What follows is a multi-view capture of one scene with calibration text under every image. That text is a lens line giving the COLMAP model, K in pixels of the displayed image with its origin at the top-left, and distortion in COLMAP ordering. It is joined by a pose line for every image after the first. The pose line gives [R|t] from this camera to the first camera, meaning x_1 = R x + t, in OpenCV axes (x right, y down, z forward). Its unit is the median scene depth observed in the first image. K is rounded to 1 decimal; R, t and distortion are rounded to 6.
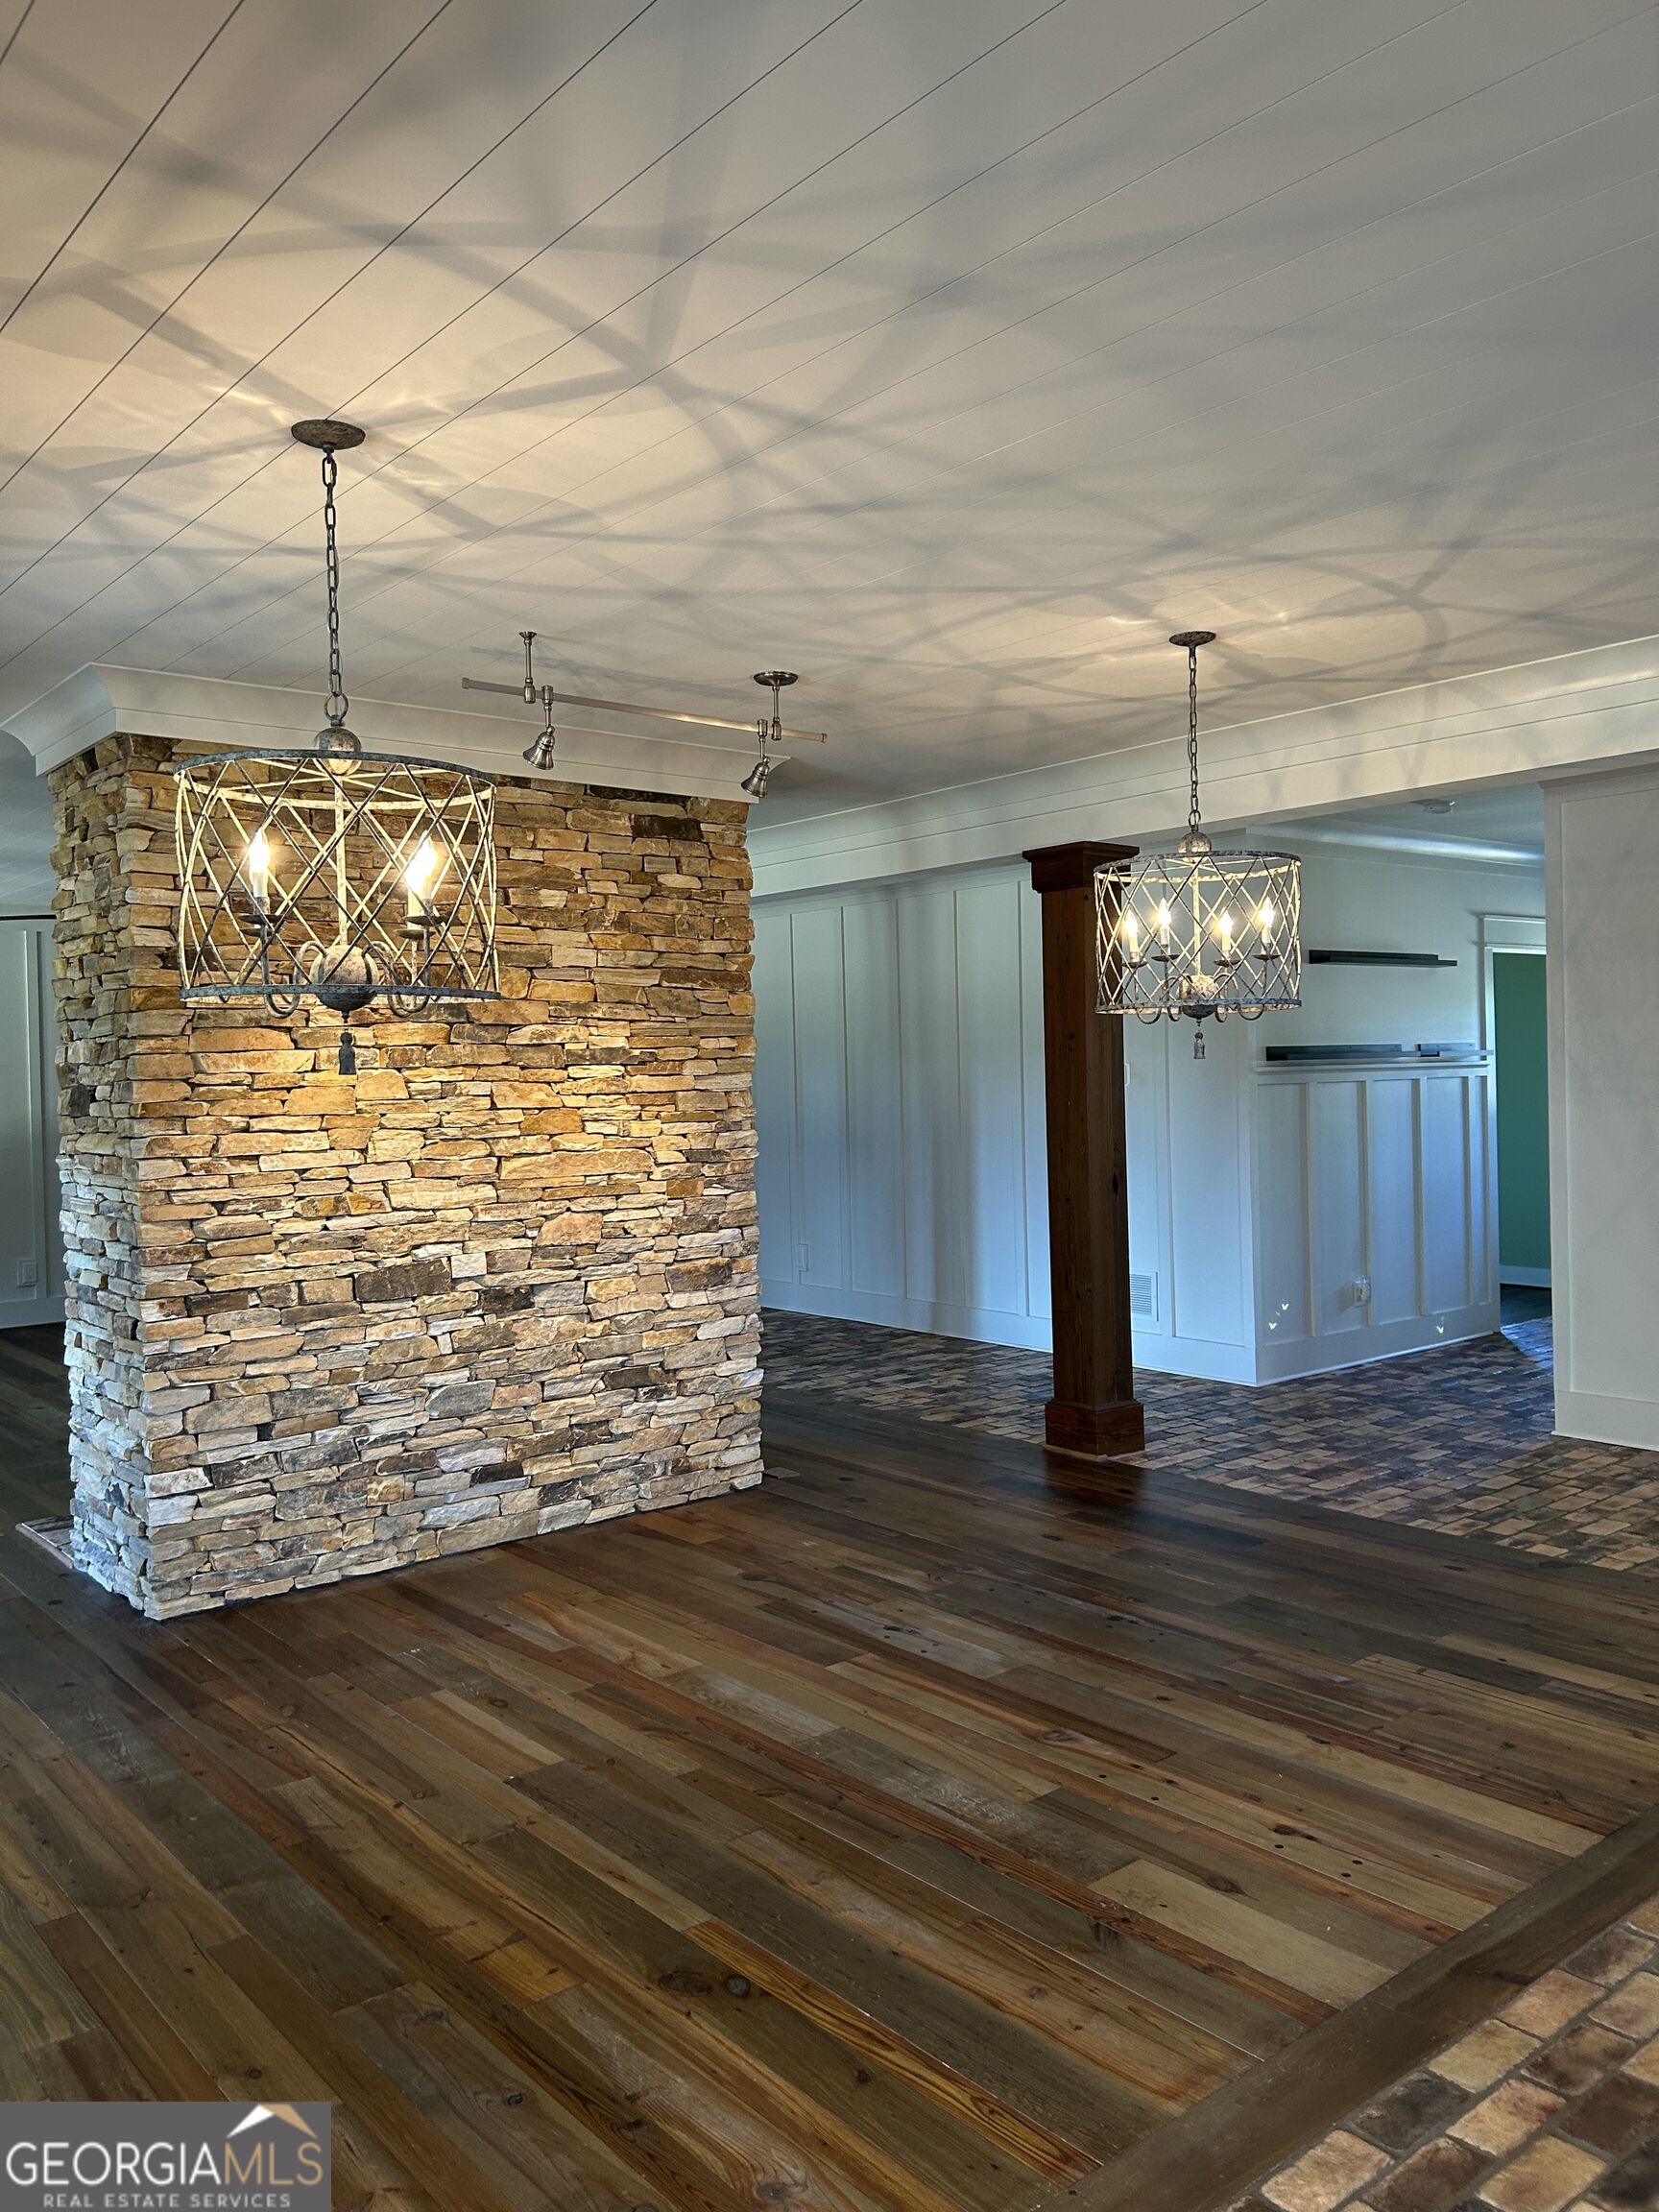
lens RADIAL K [[1677.8, 0, 938.7], [0, 1677.8, 1073.1], [0, 0, 1]] dist [0.076443, -0.219442]
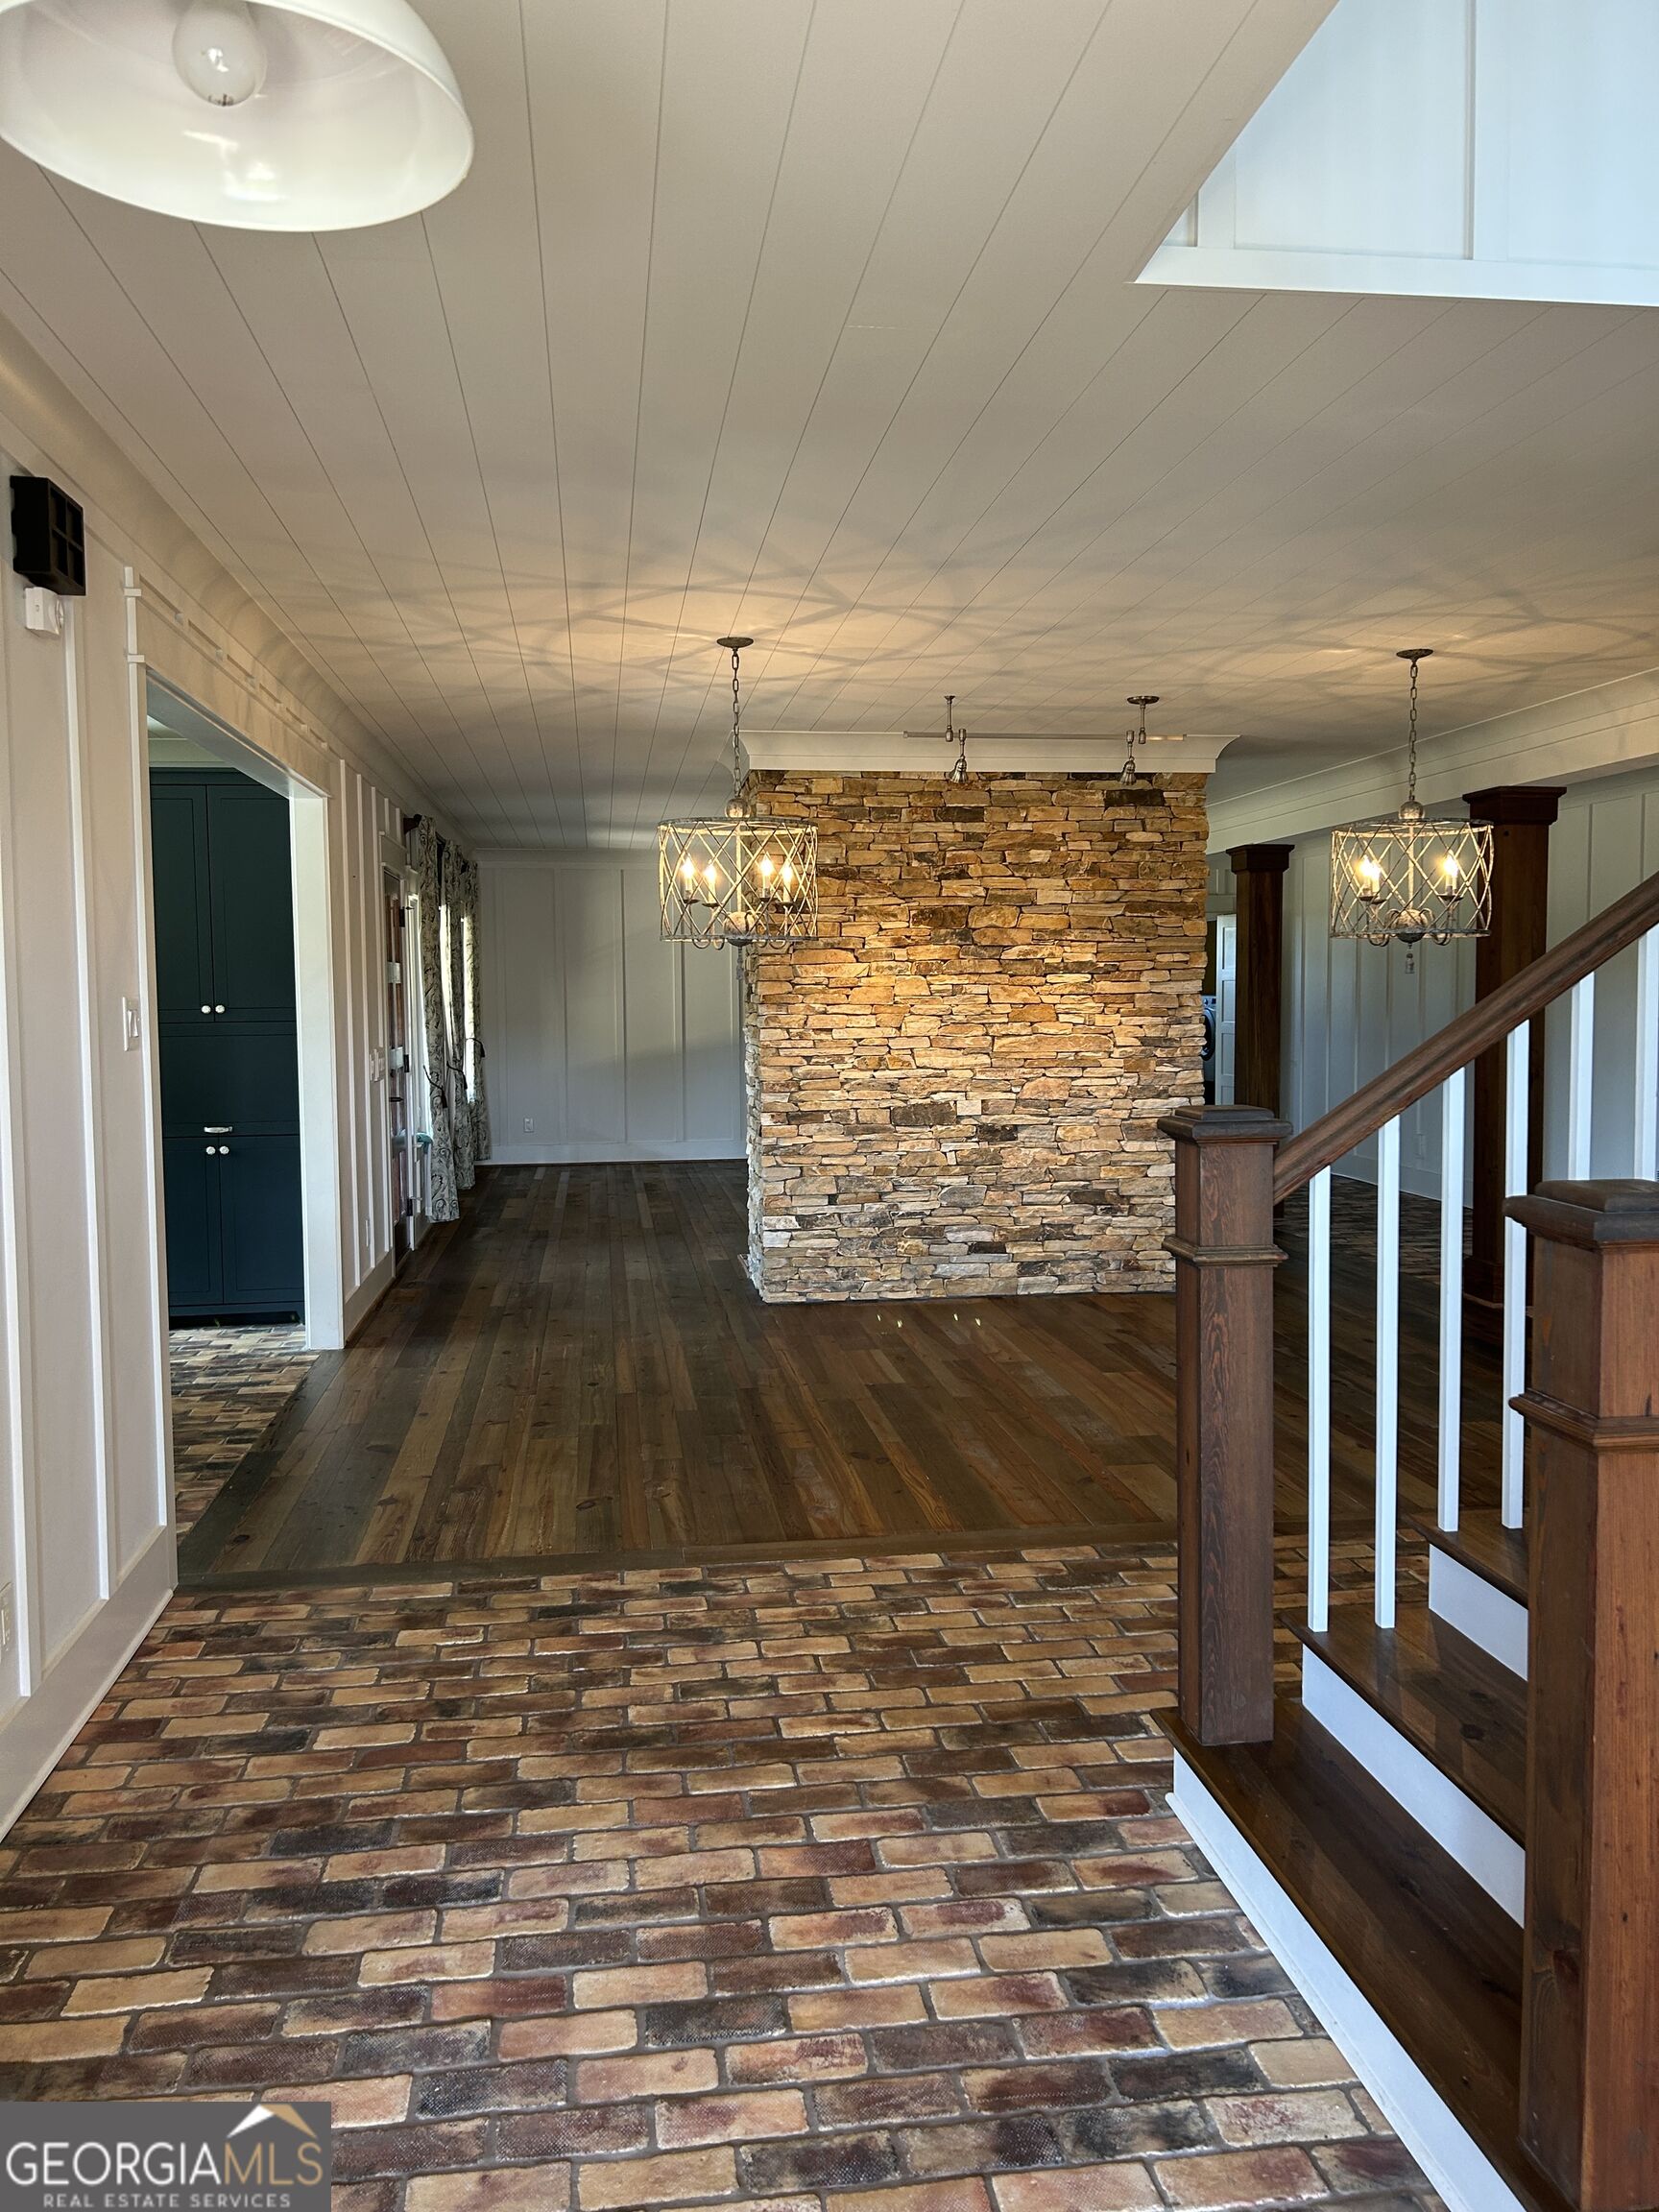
lens RADIAL K [[1678.5, 0, 826.6], [0, 1678.5, 1097.2], [0, 0, 1]] dist [0.044322, -0.046915]
pose [[0.834163, 0.051936, -0.549067, 0.426820], [-0.010903, 0.996915, 0.077733, -0.009365], [0.551411, -0.058855, 0.832155, -0.302593]]
